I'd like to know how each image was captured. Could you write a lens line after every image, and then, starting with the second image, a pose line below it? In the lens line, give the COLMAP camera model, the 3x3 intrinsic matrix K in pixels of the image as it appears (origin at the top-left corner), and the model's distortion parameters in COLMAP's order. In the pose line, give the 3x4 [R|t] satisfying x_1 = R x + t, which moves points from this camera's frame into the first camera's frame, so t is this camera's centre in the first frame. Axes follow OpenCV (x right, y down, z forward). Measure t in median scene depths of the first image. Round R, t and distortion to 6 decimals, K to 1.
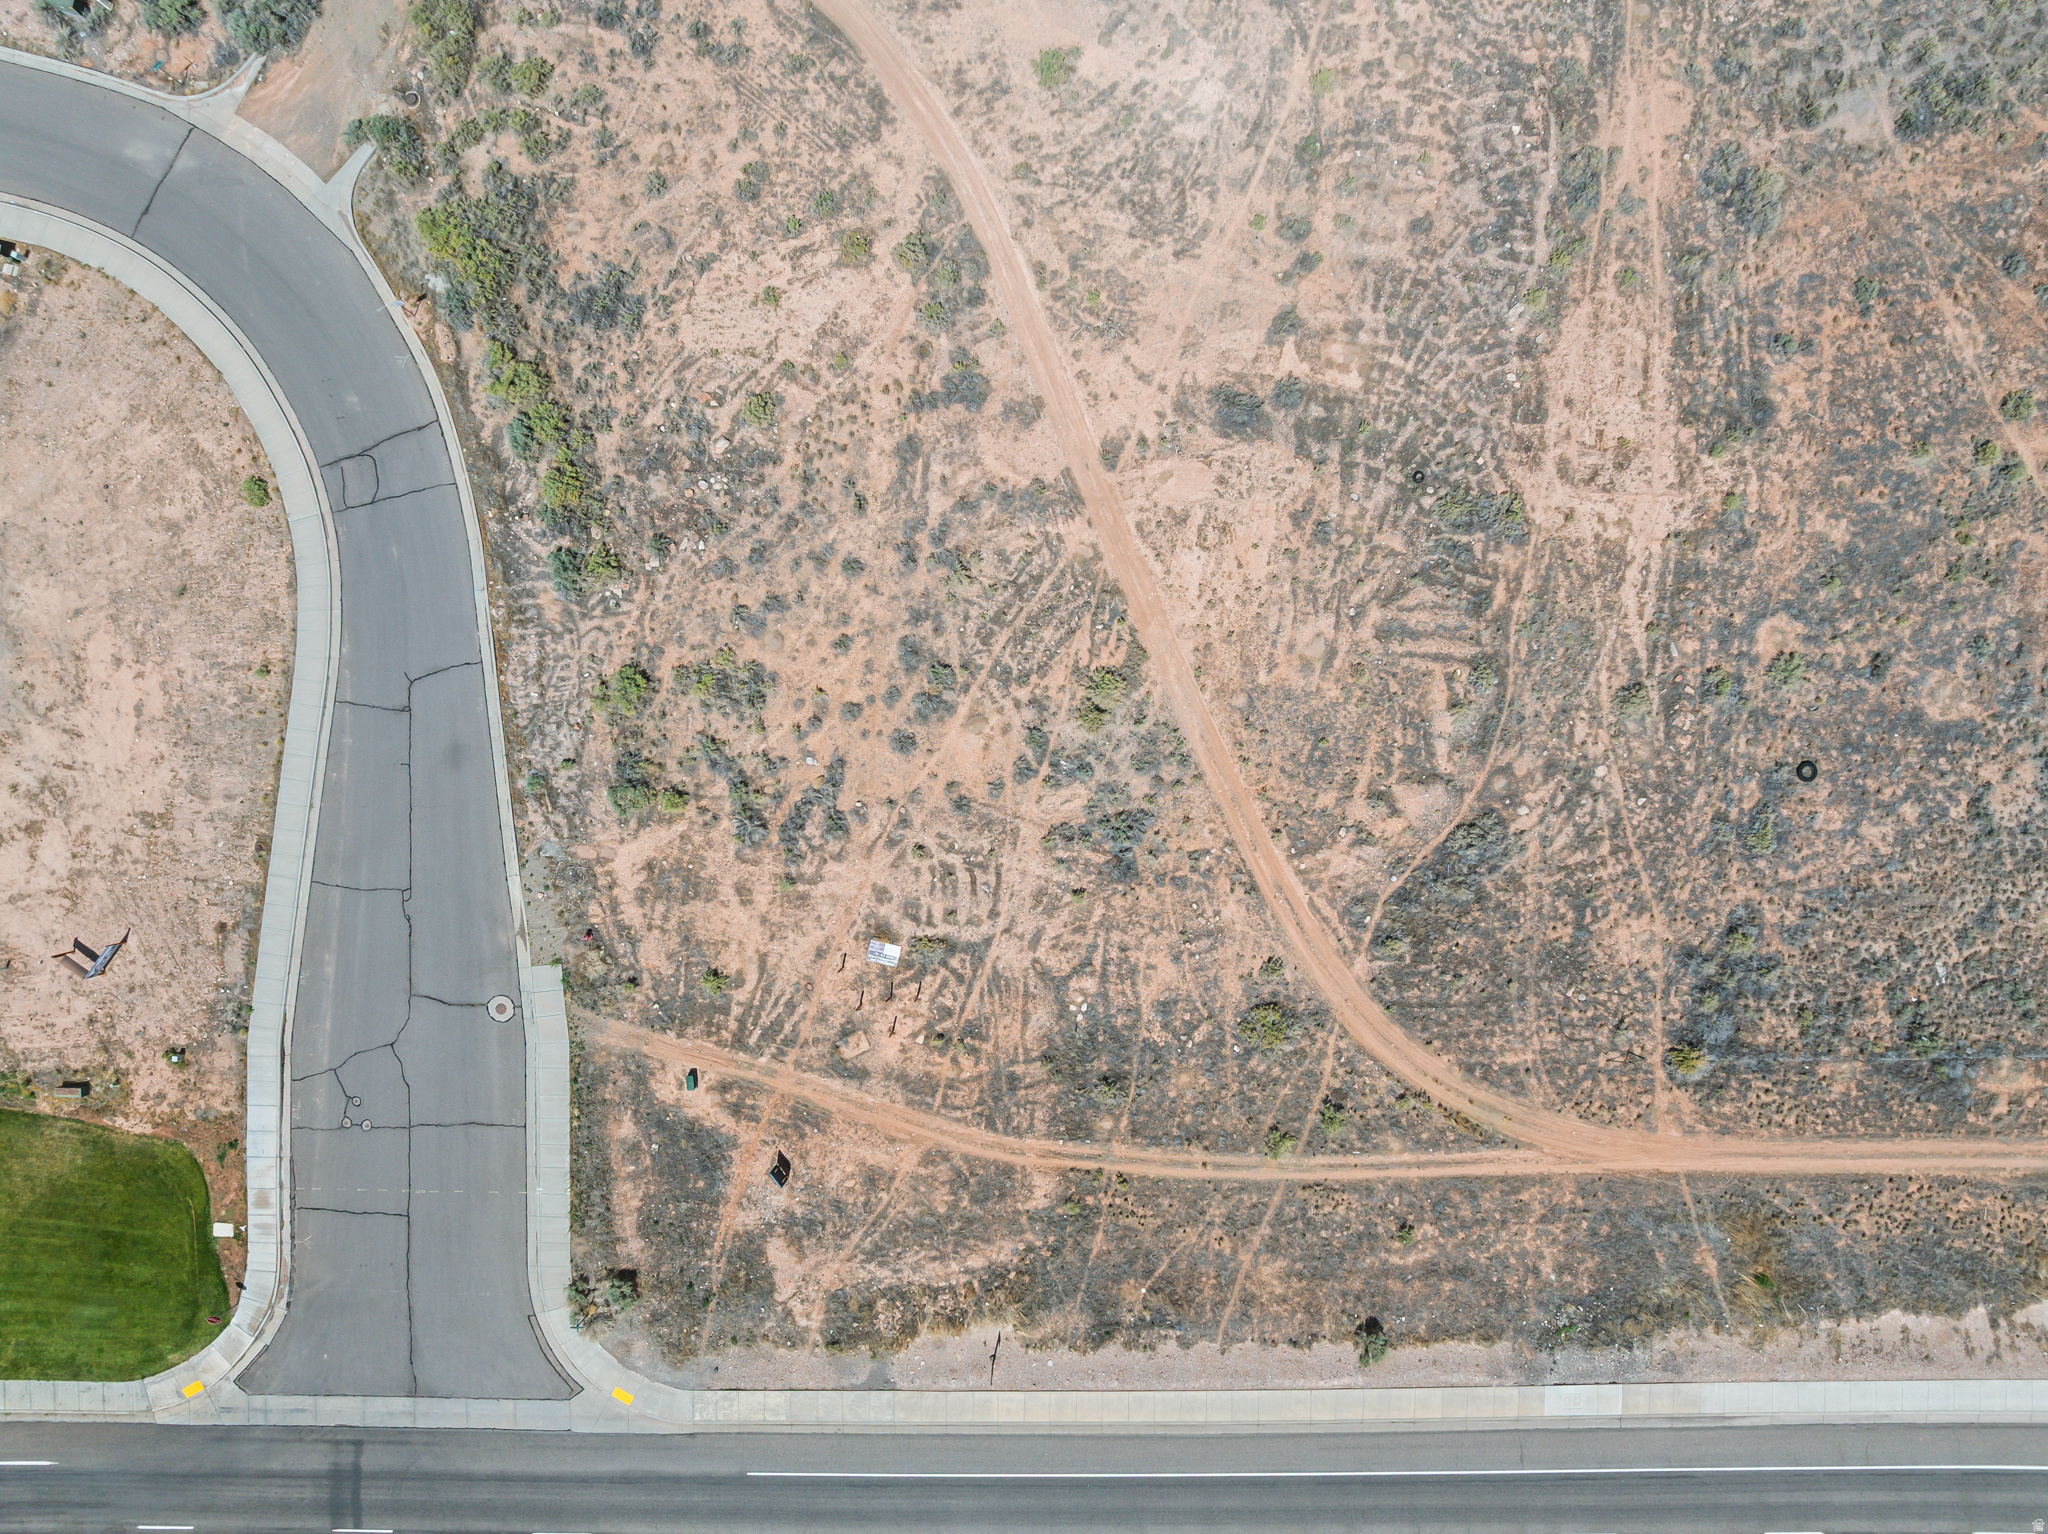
lens RADIAL K [[1436.8, 0, 1034.8], [0, 1436.8, 759.3], [0, 0, 1]] dist [-0.034953, -0.002087]
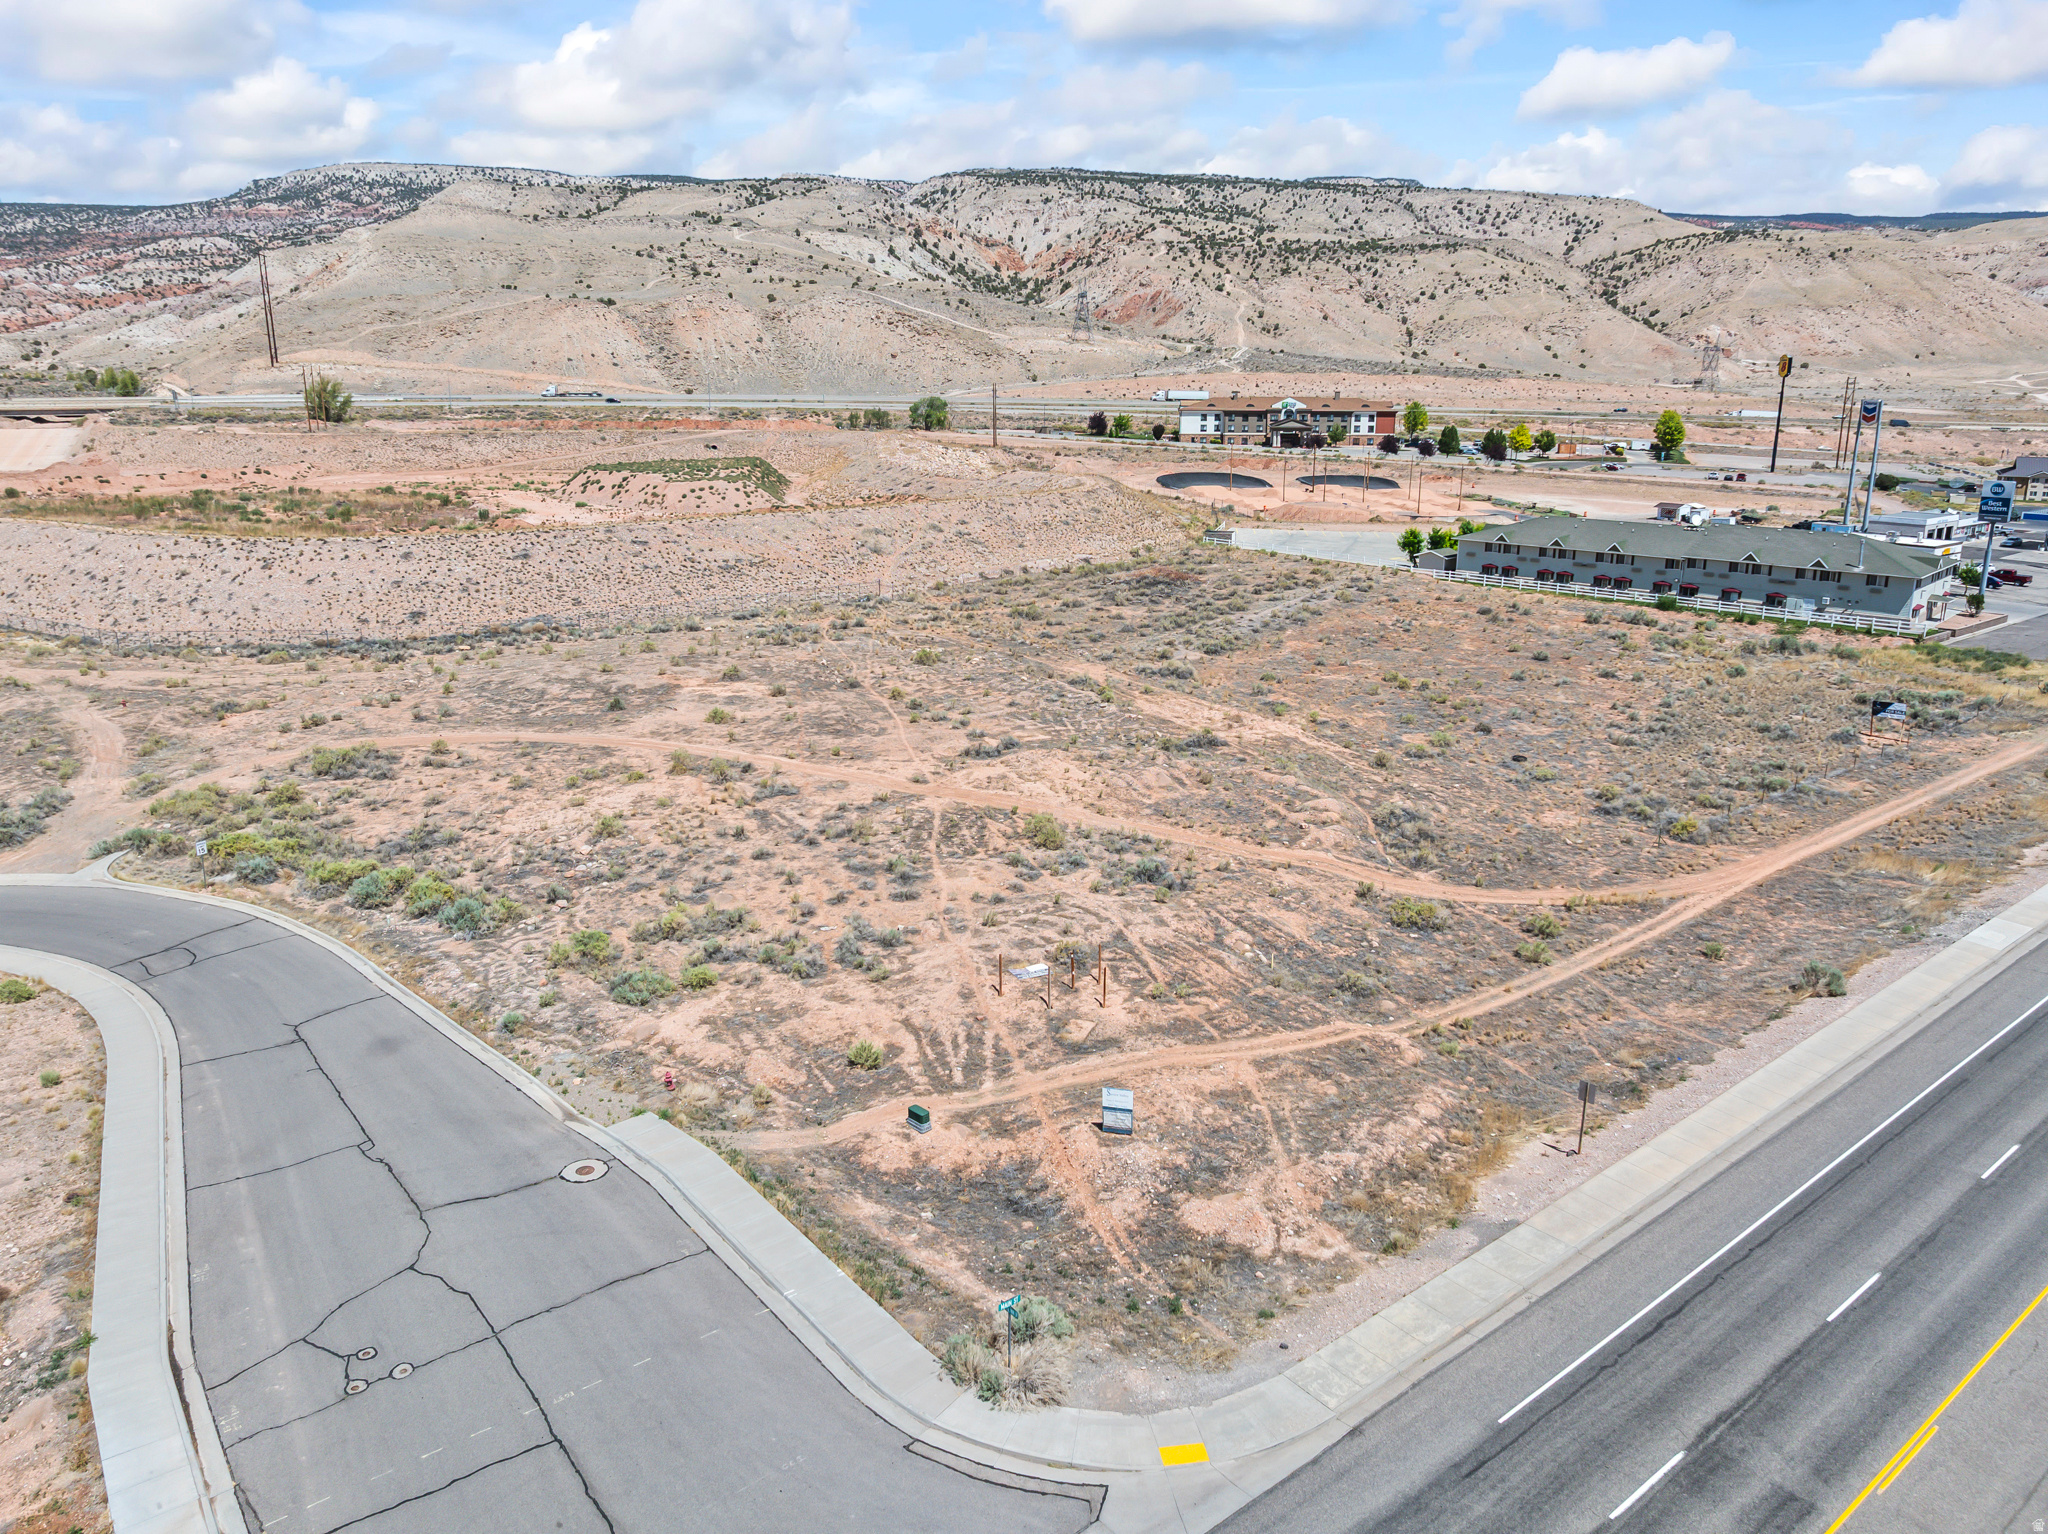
lens RADIAL K [[1436.8, 0, 1034.8], [0, 1436.8, 759.3], [0, 0, 1]] dist [-0.034953, -0.002087]
pose [[0.785476, -0.153004, 0.599681, -0.557285], [0.618728, 0.216419, -0.755207, 0.704829], [-0.014233, 0.964237, 0.264660, 0.672756]]
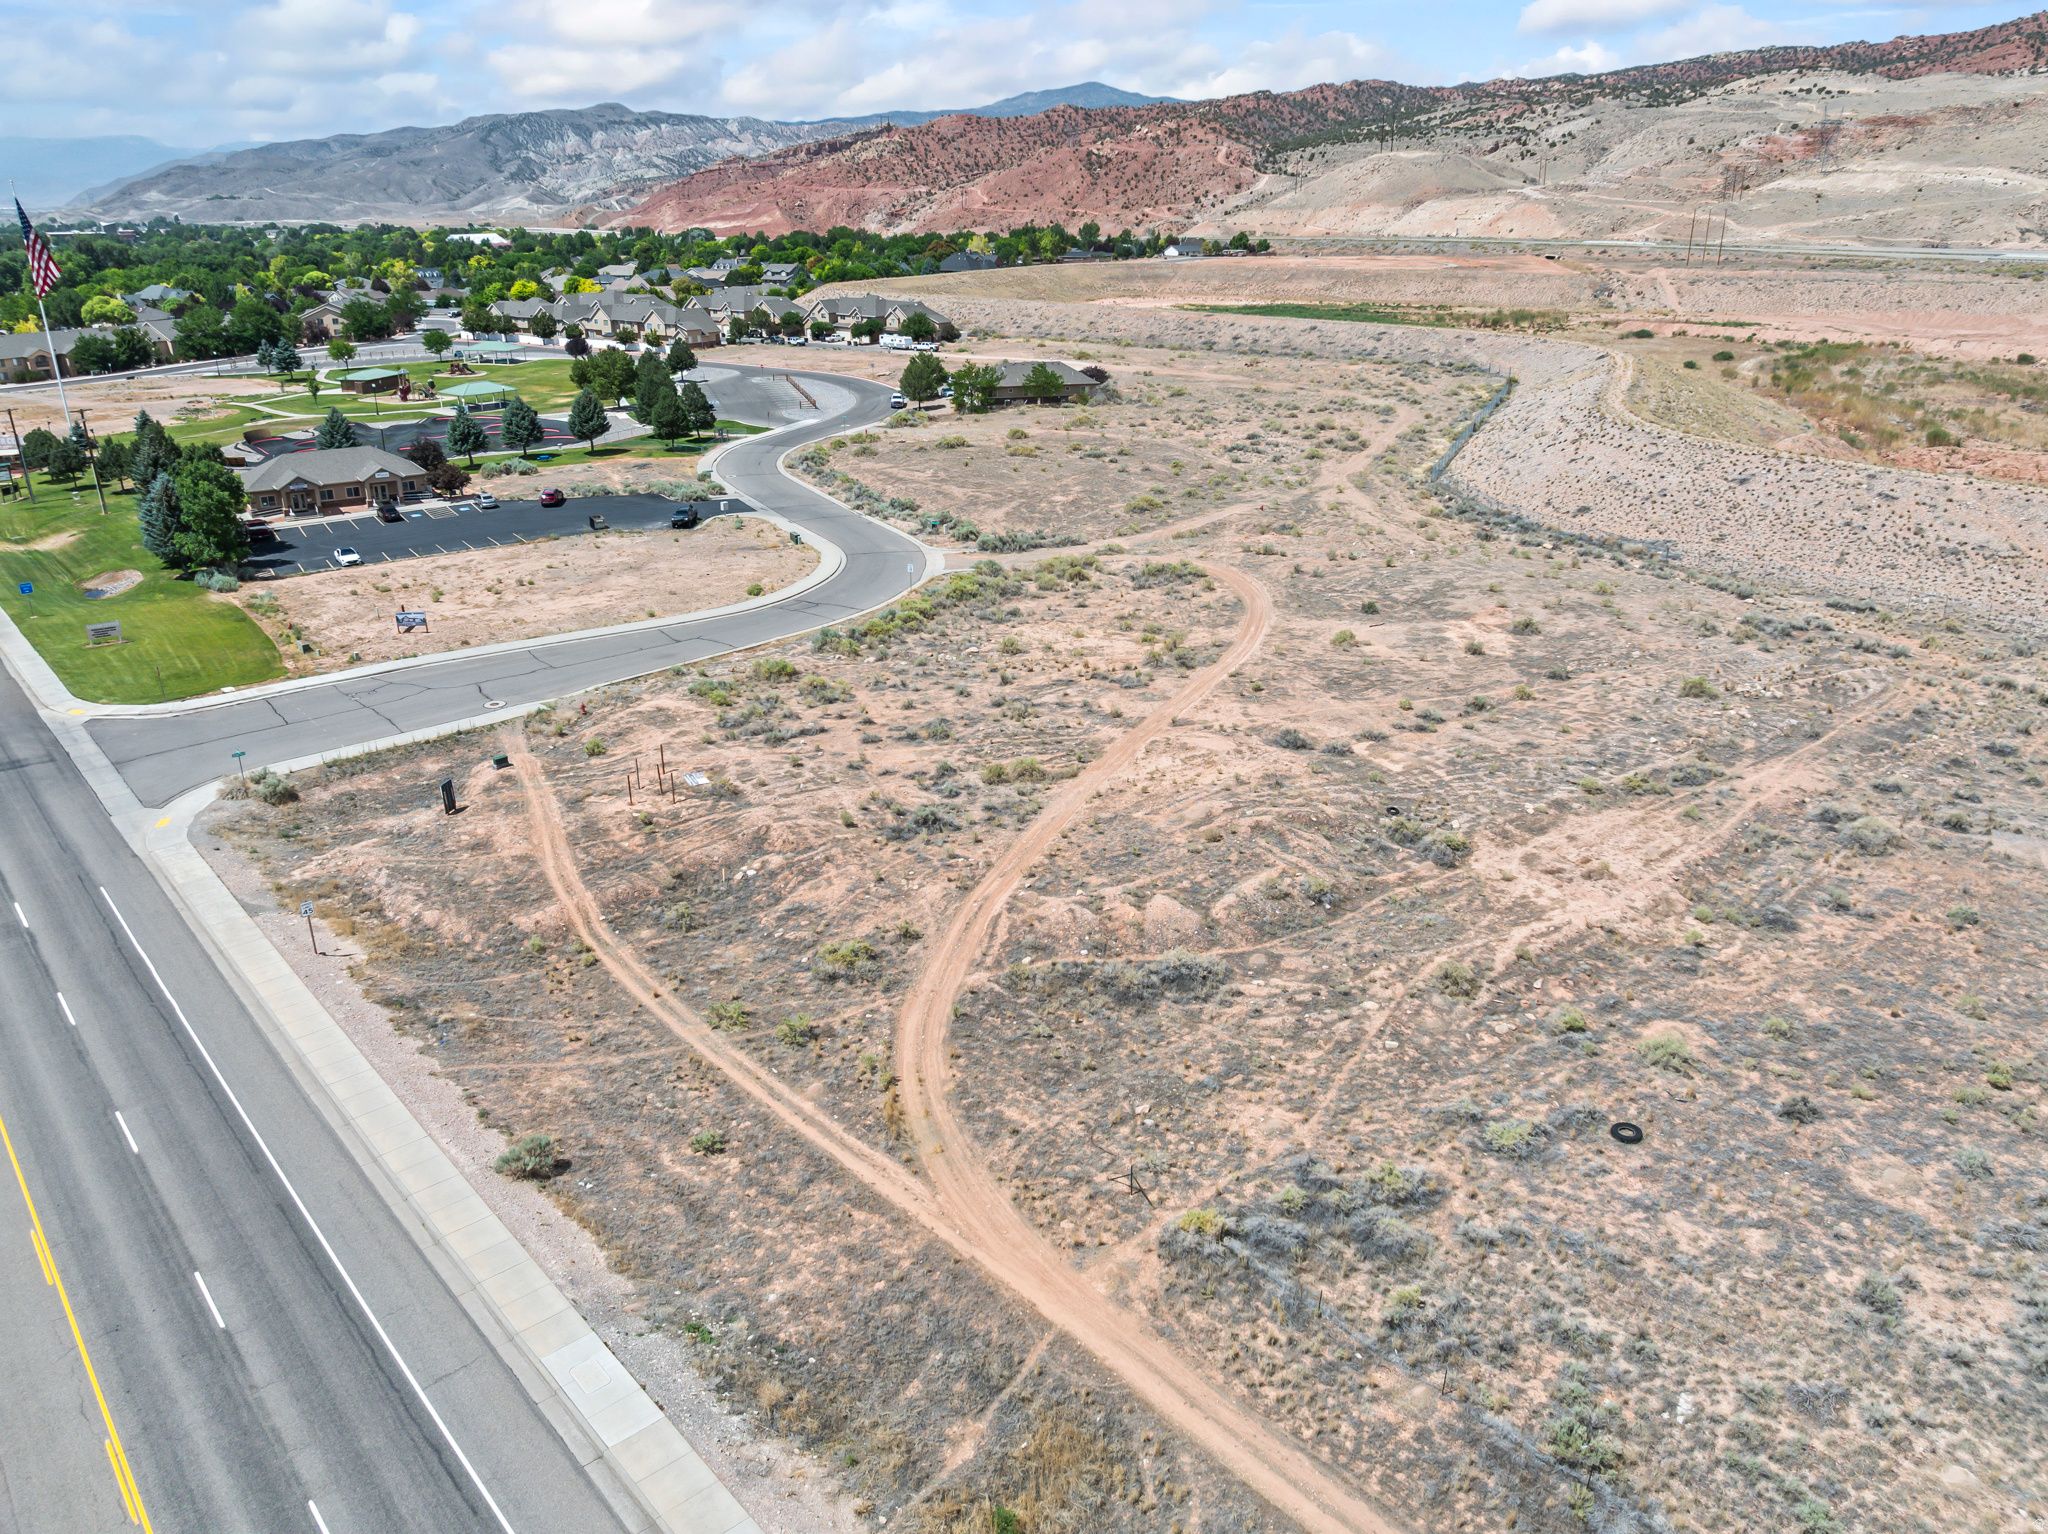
lens RADIAL K [[1436.8, 0, 1034.8], [0, 1436.8, 759.3], [0, 0, 1]] dist [-0.034953, -0.002087]
pose [[0.665093, 0.284057, -0.690625, 0.774181], [-0.746760, 0.251620, -0.615660, 0.587834], [-0.001107, 0.925202, 0.379473, 0.584829]]
